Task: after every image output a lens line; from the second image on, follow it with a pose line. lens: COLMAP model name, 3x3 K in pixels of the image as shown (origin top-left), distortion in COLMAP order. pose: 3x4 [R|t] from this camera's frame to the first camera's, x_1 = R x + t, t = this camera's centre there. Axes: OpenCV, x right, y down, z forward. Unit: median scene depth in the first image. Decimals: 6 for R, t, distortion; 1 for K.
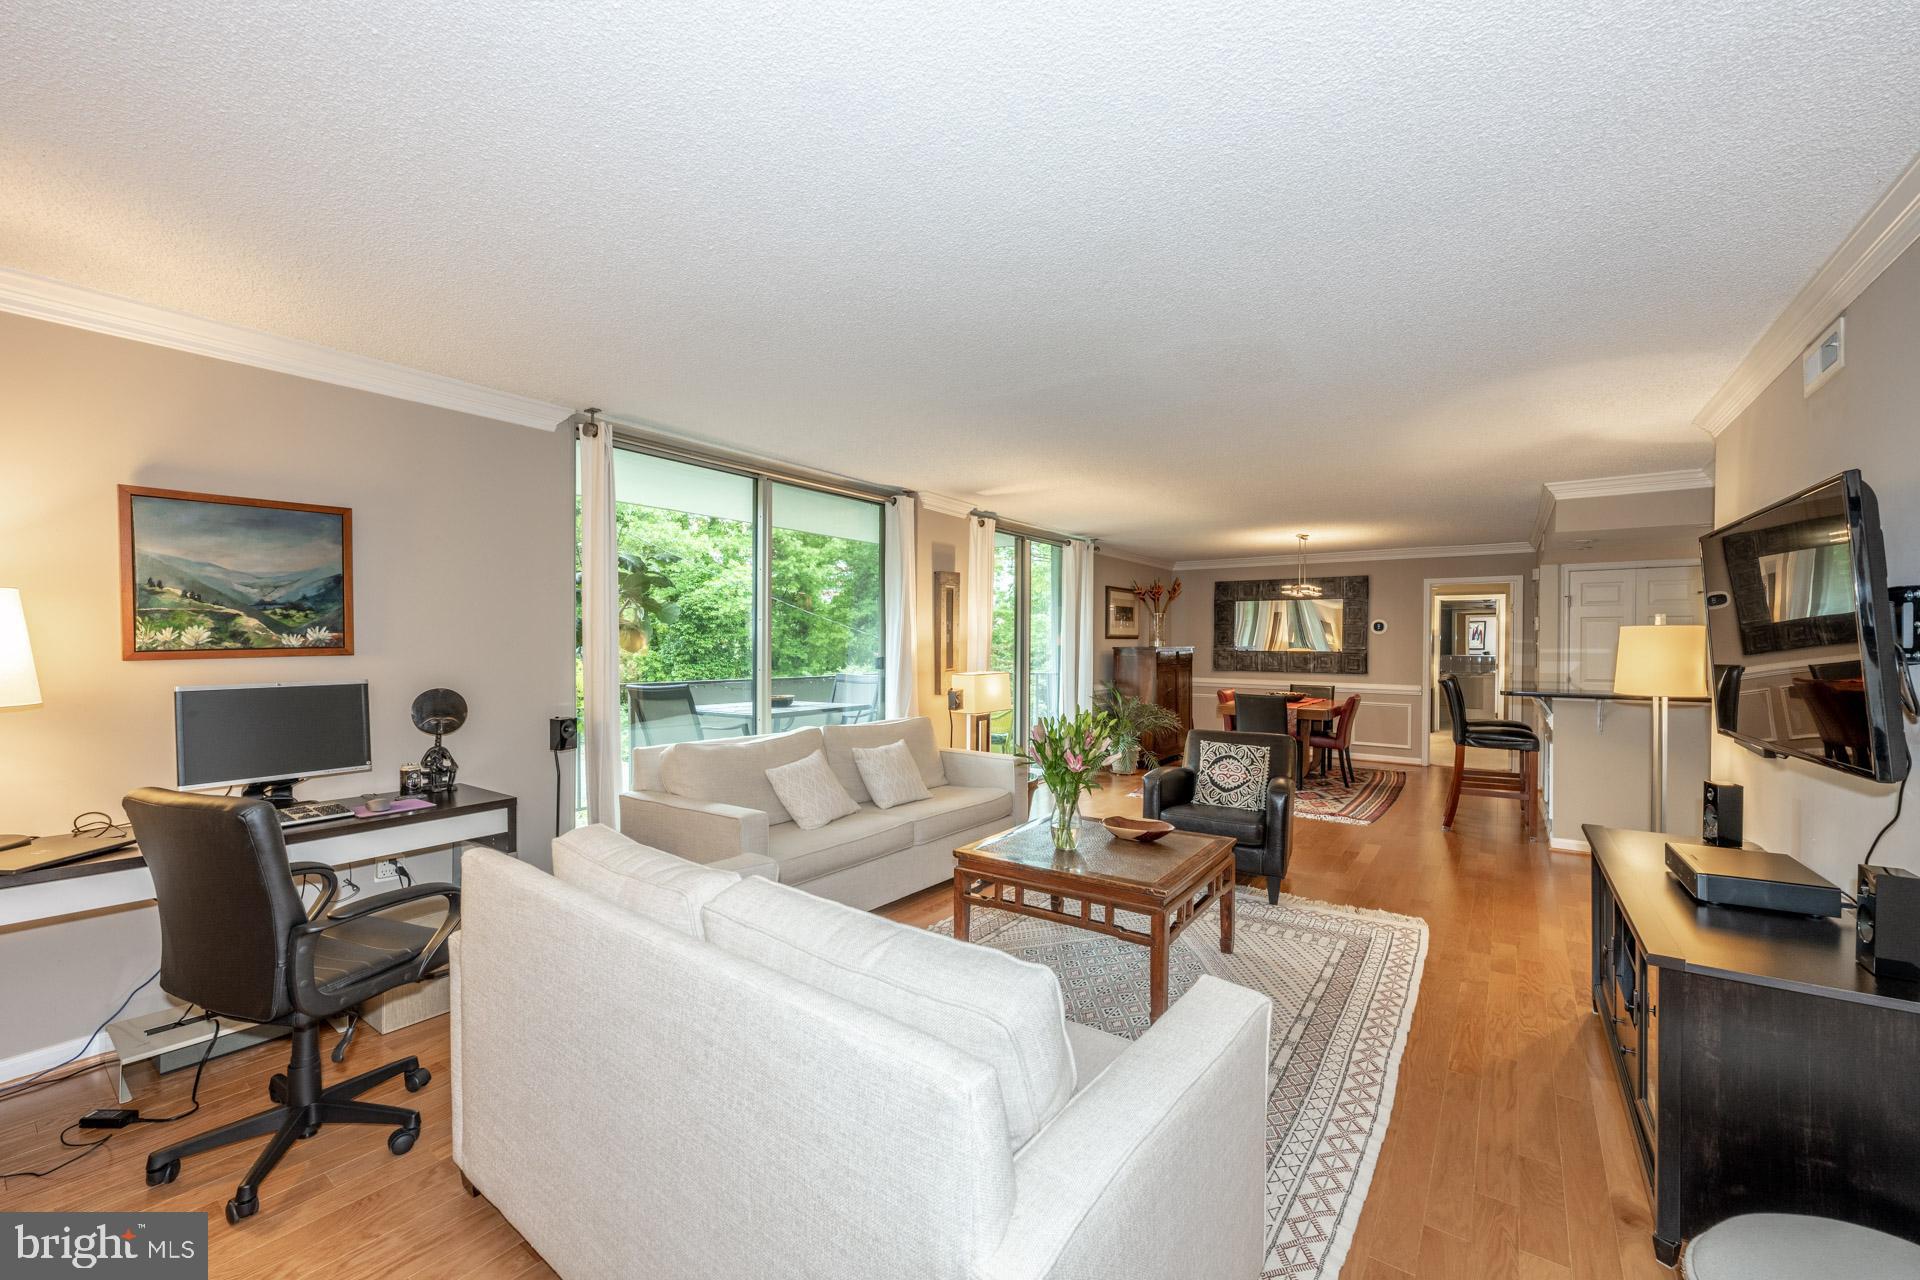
lens RADIAL K [[768.7, 0, 959.3], [0, 768.7, 646.0], [0, 0, 1]] dist [-0.002054, 0.000613]
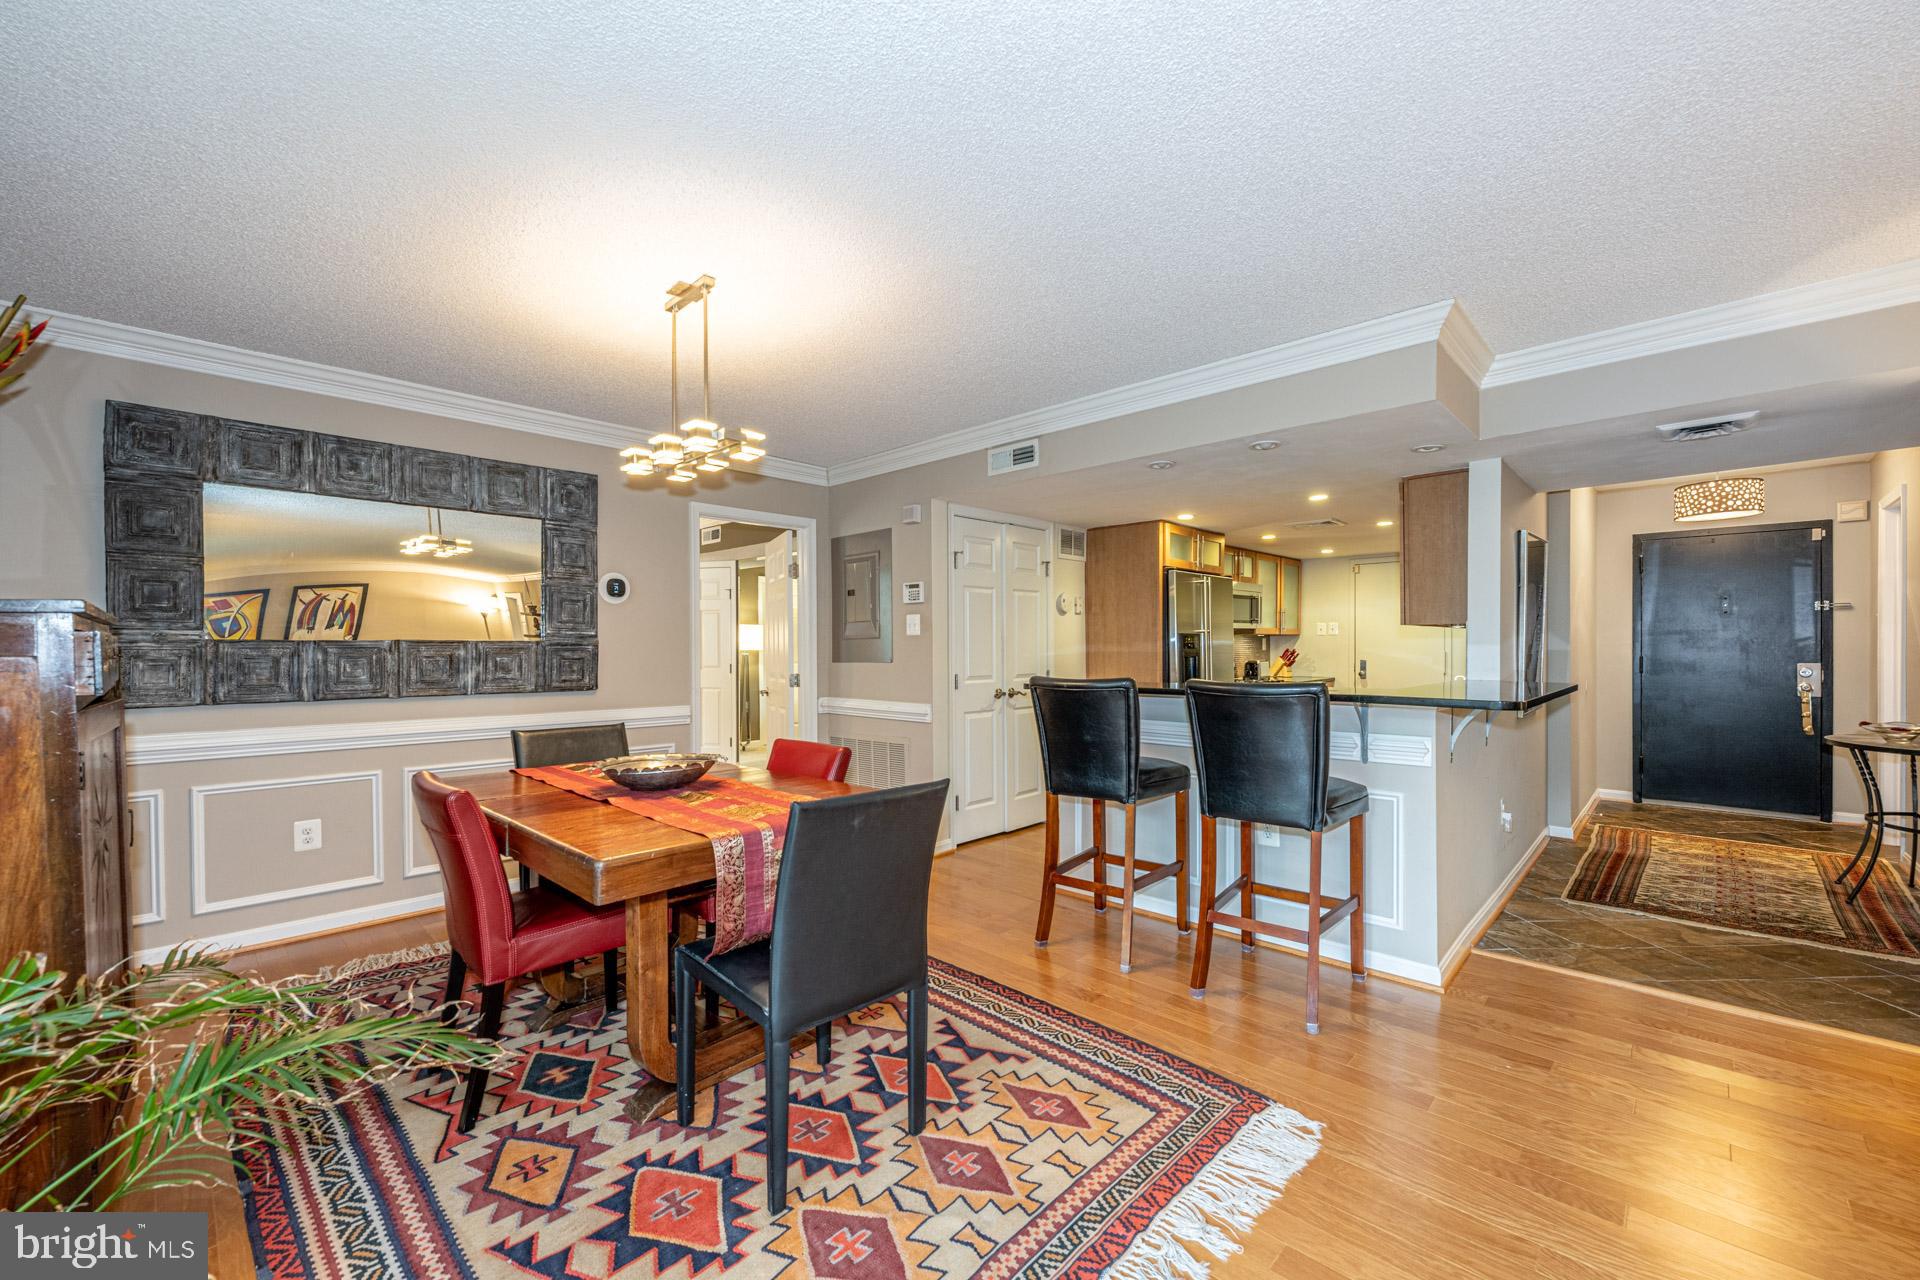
lens RADIAL K [[768.7, 0, 957.0], [0, 768.7, 647.4], [0, 0, 1]] dist [-0.002054, 0.000613]
pose [[0.159465, -0.003264, 0.987198, 0.110645], [0.010725, 0.999941, 0.001573, 0.012797], [-0.987145, 0.010337, 0.159490, 0.711299]]
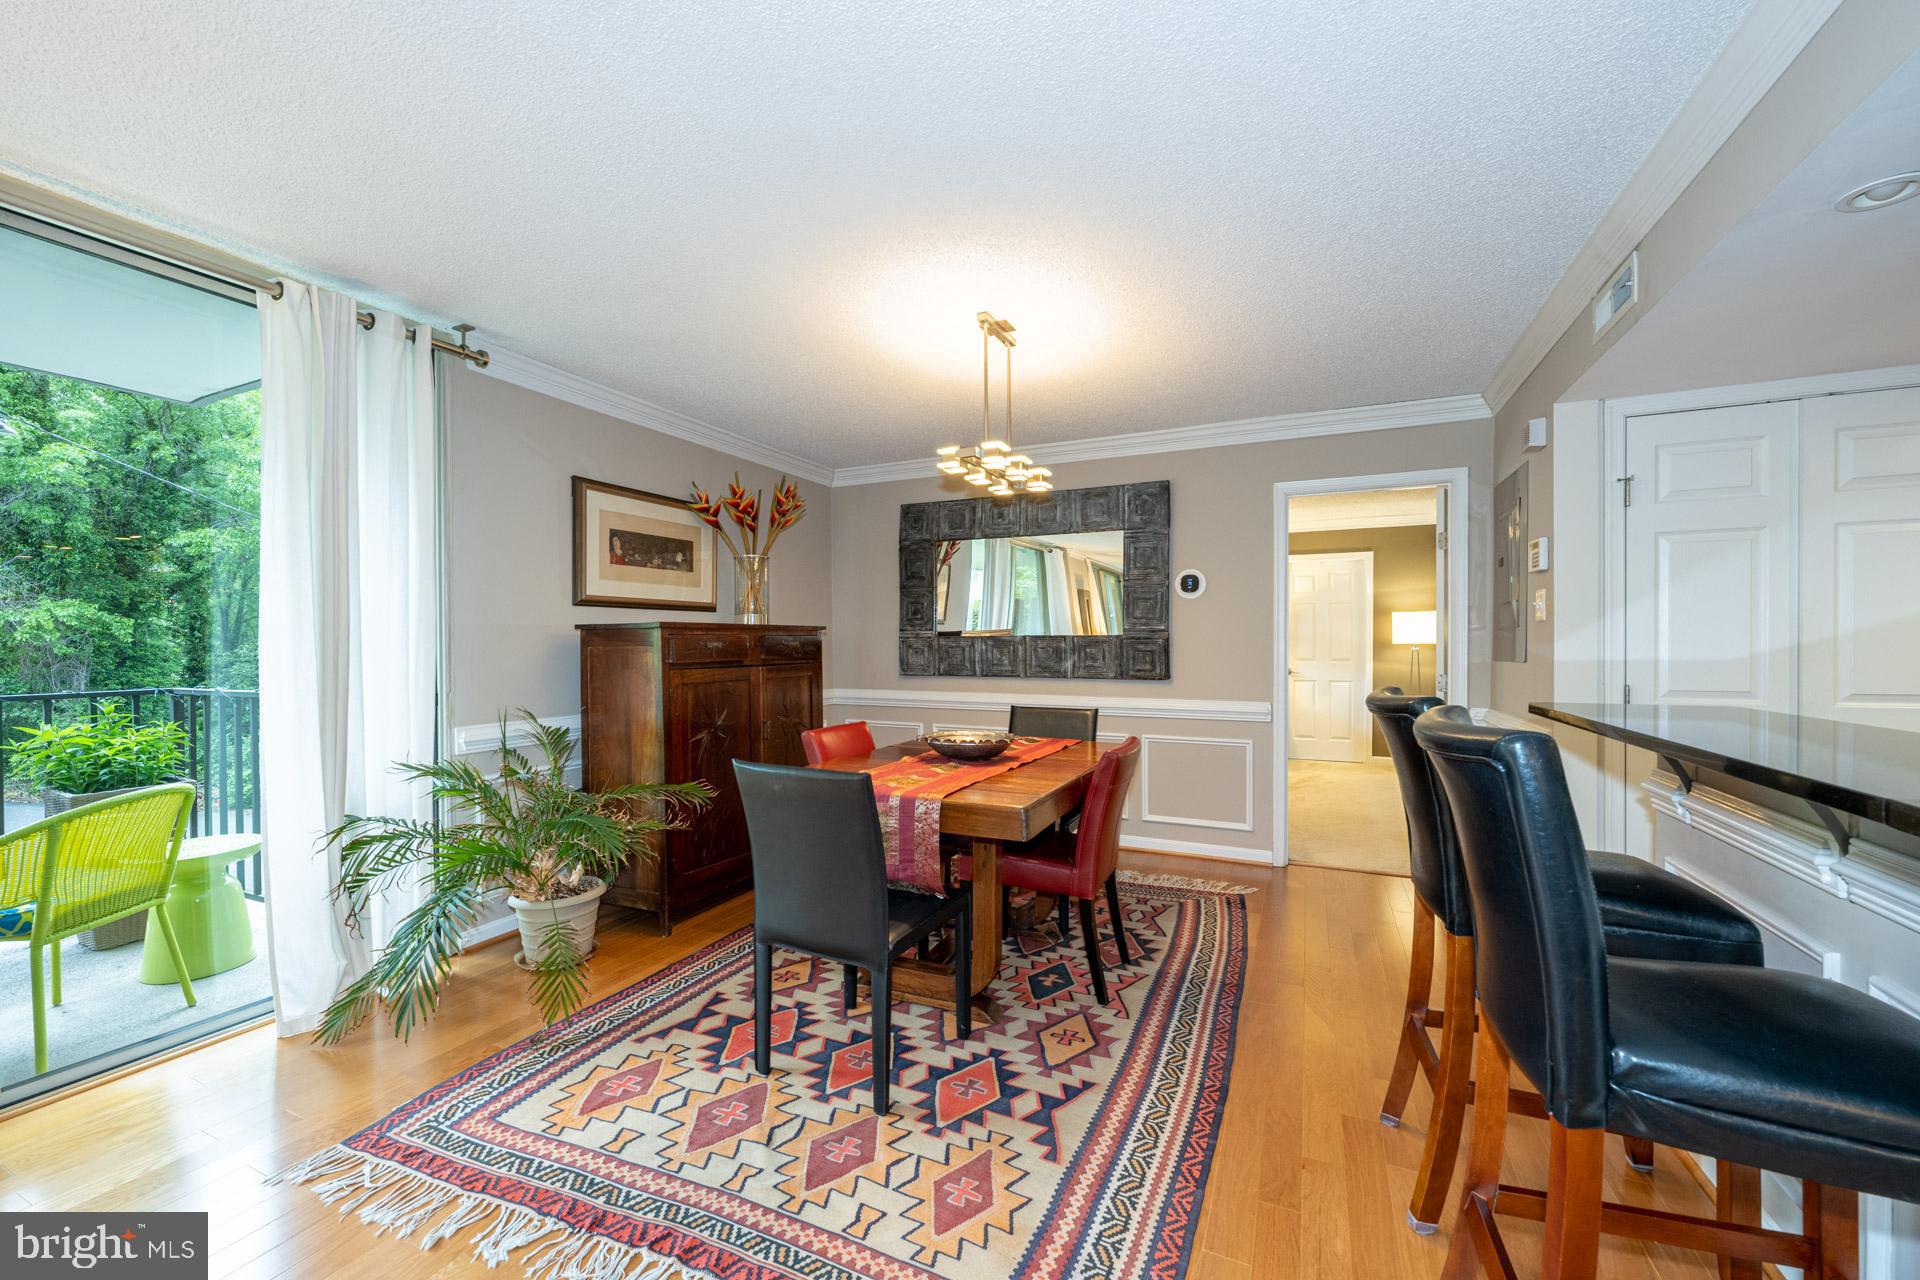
lens RADIAL K [[768.7, 0, 947.1], [0, 768.7, 646.7], [0, 0, 1]] dist [-0.002054, 0.000613]
pose [[0.986844, -0.006773, 0.161531, 0.308889], [0.007154, 0.999973, -0.001782, 0.015029], [-0.161515, 0.002914, 0.986866, 0.532443]]
